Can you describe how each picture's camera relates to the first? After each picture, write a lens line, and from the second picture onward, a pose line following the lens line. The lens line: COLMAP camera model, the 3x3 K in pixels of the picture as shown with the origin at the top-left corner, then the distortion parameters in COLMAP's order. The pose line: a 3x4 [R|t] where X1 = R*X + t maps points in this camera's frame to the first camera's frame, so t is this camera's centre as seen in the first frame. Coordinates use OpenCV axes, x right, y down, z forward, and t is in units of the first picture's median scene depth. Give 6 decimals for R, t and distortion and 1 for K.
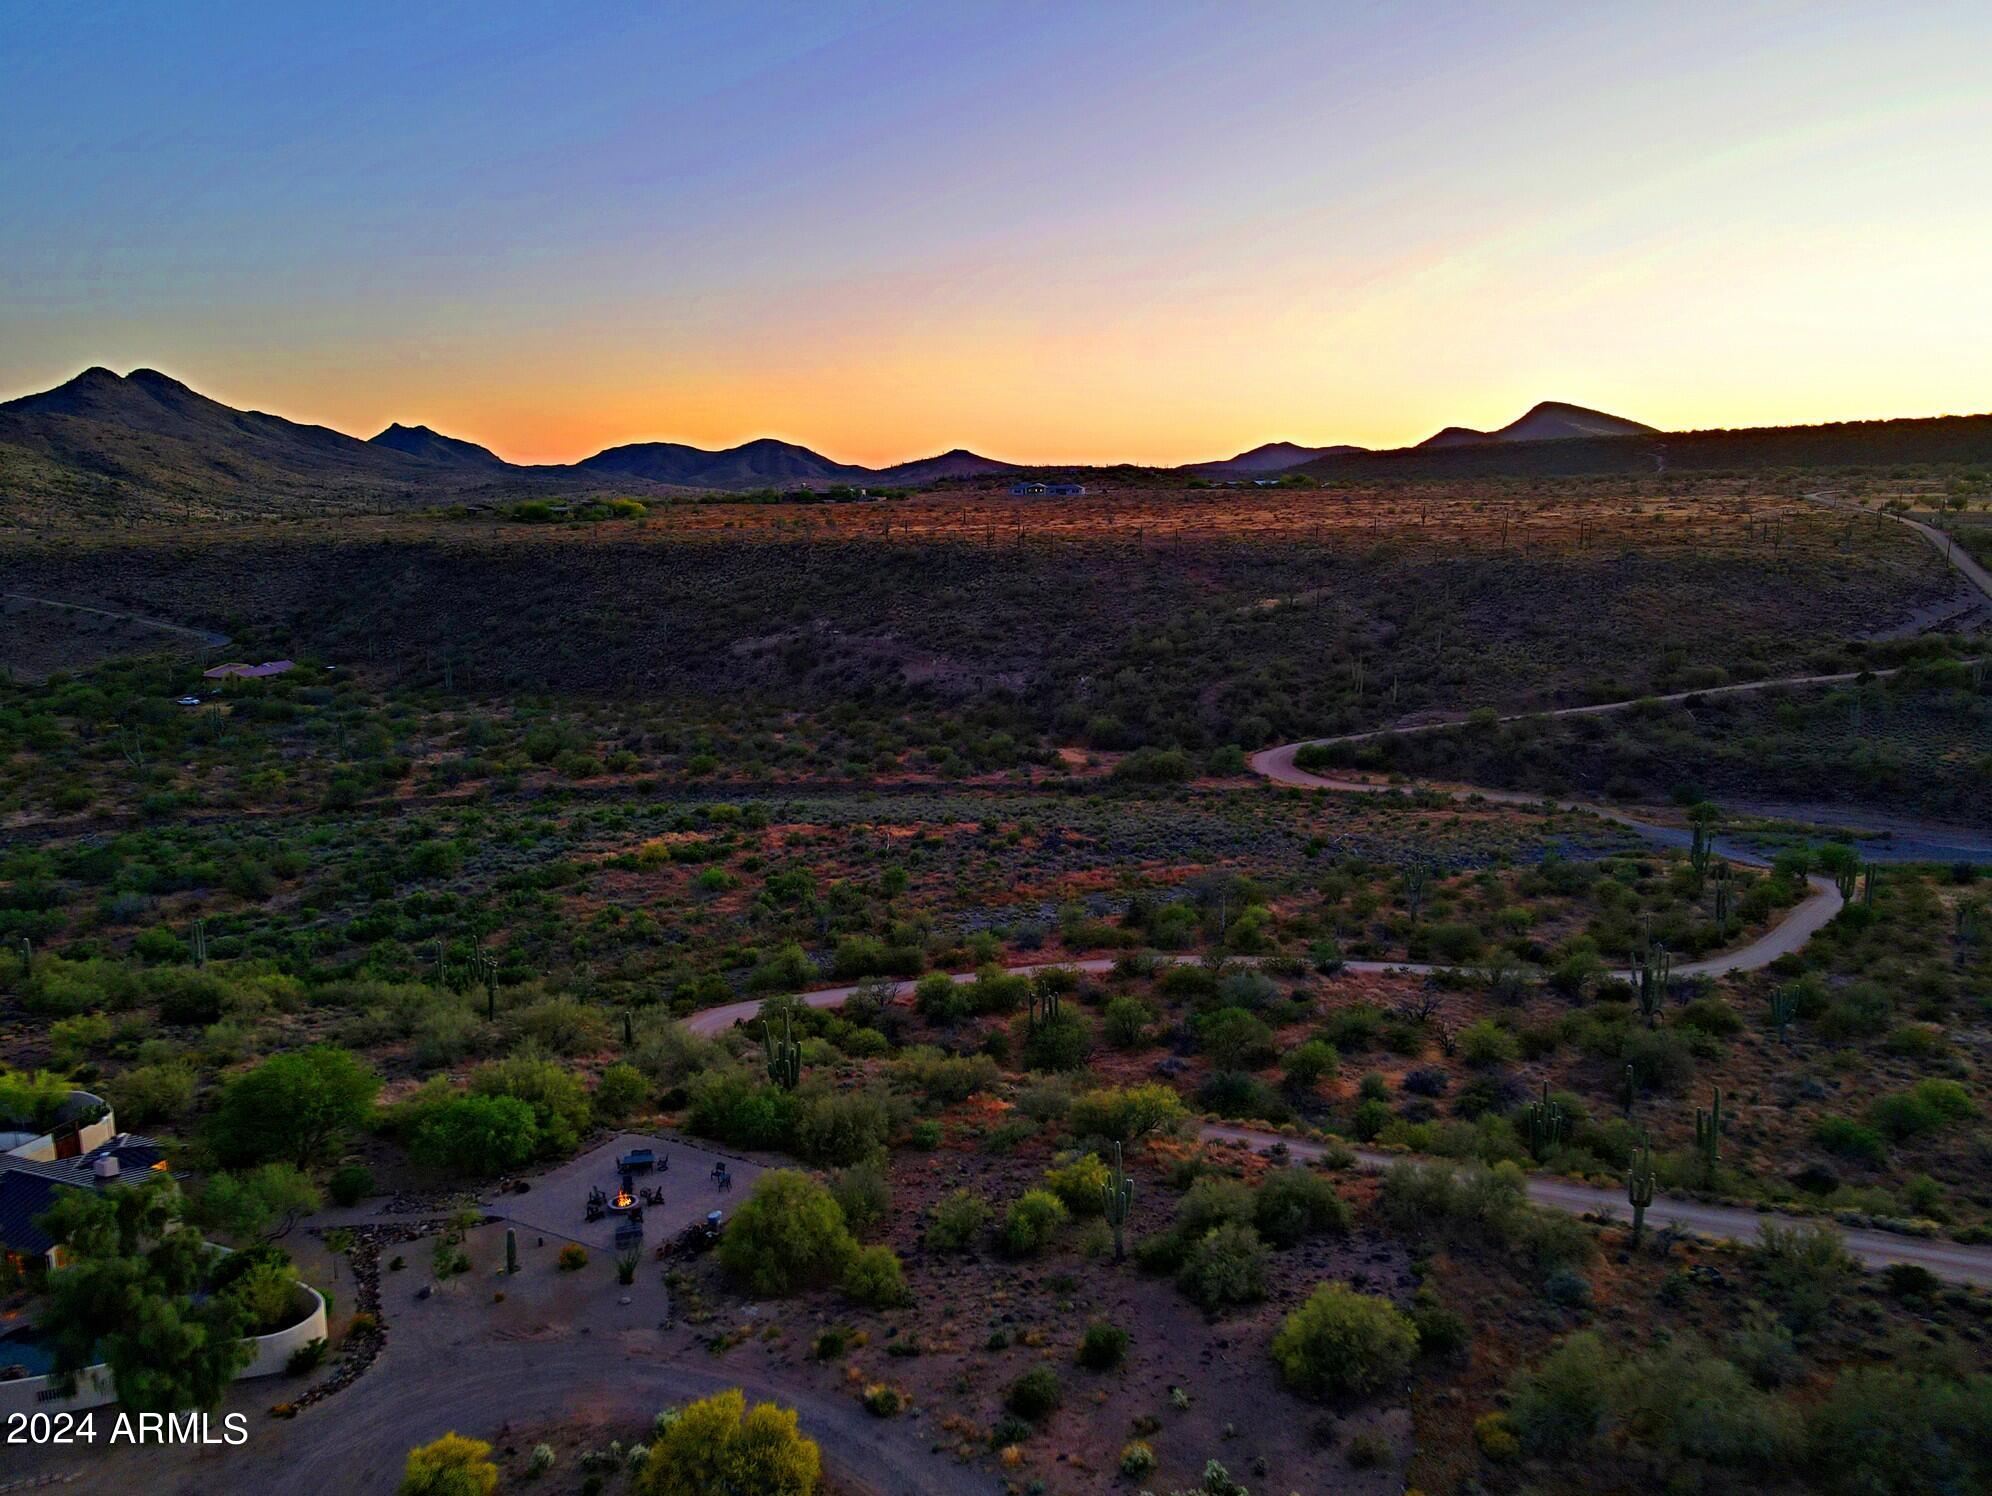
lens RADIAL K [[1463.1, 0, 1001.3], [0, 1463.1, 751.2], [0, 0, 1]] dist [-0.007731, 0.046002]
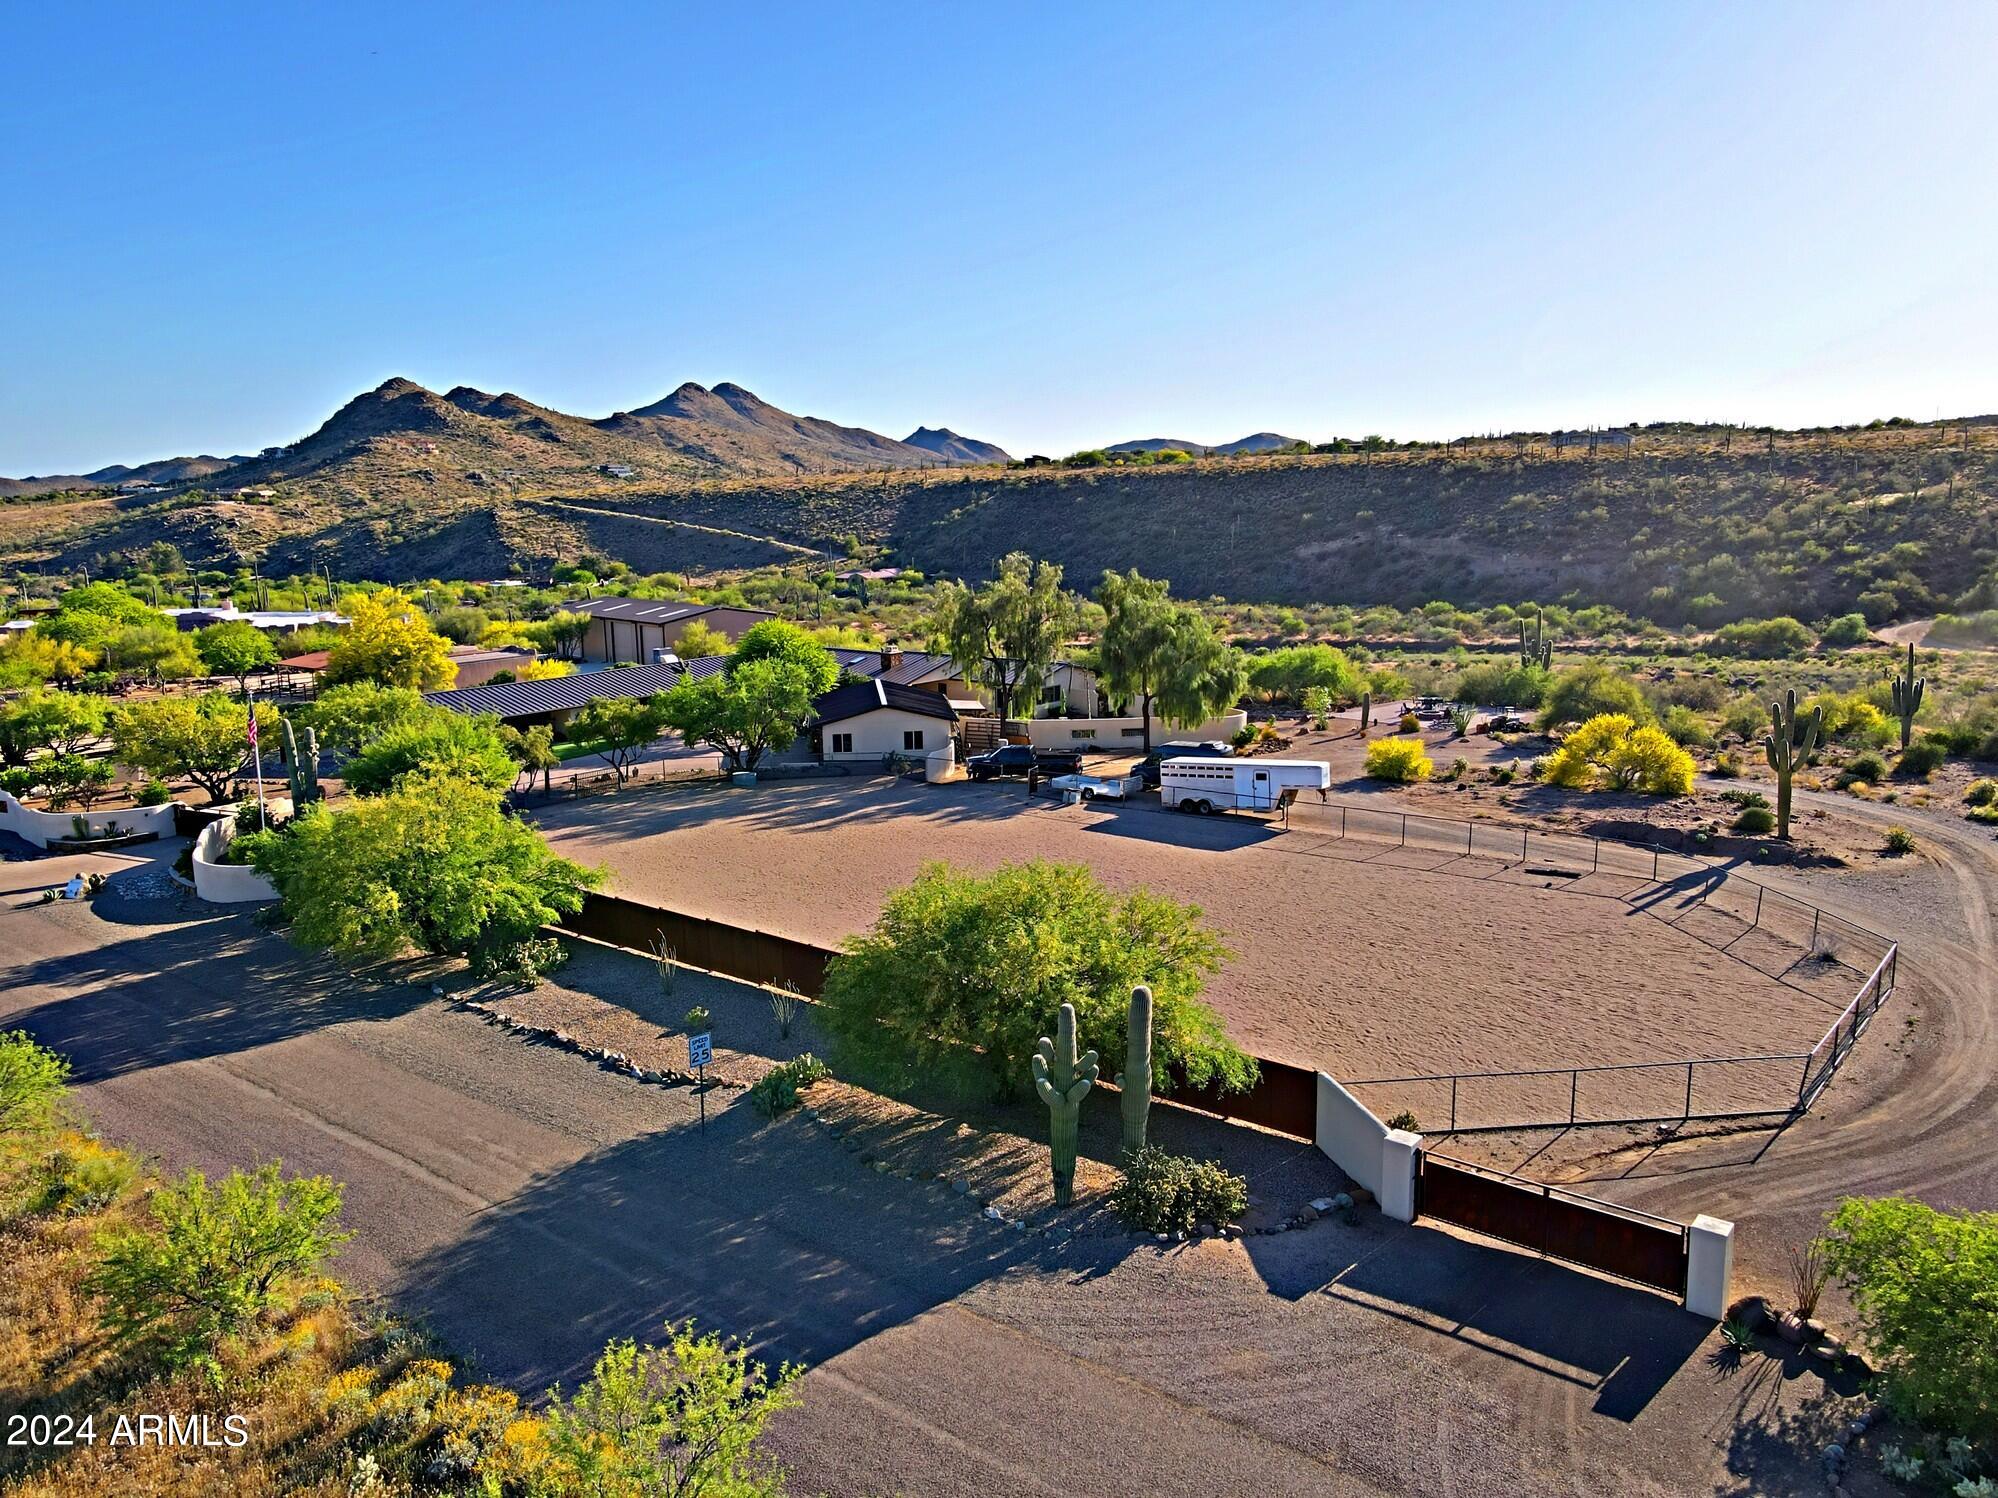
lens RADIAL K [[1462.3, 0, 1003.6], [0, 1462.3, 746.5], [0, 0, 1]] dist [-0.009982, 0.065280]
pose [[0.947803, 0.045053, -0.315659, -0.069514], [-0.046546, 0.998912, 0.002811, 0.116951], [0.315442, 0.012028, 0.948869, -0.097582]]
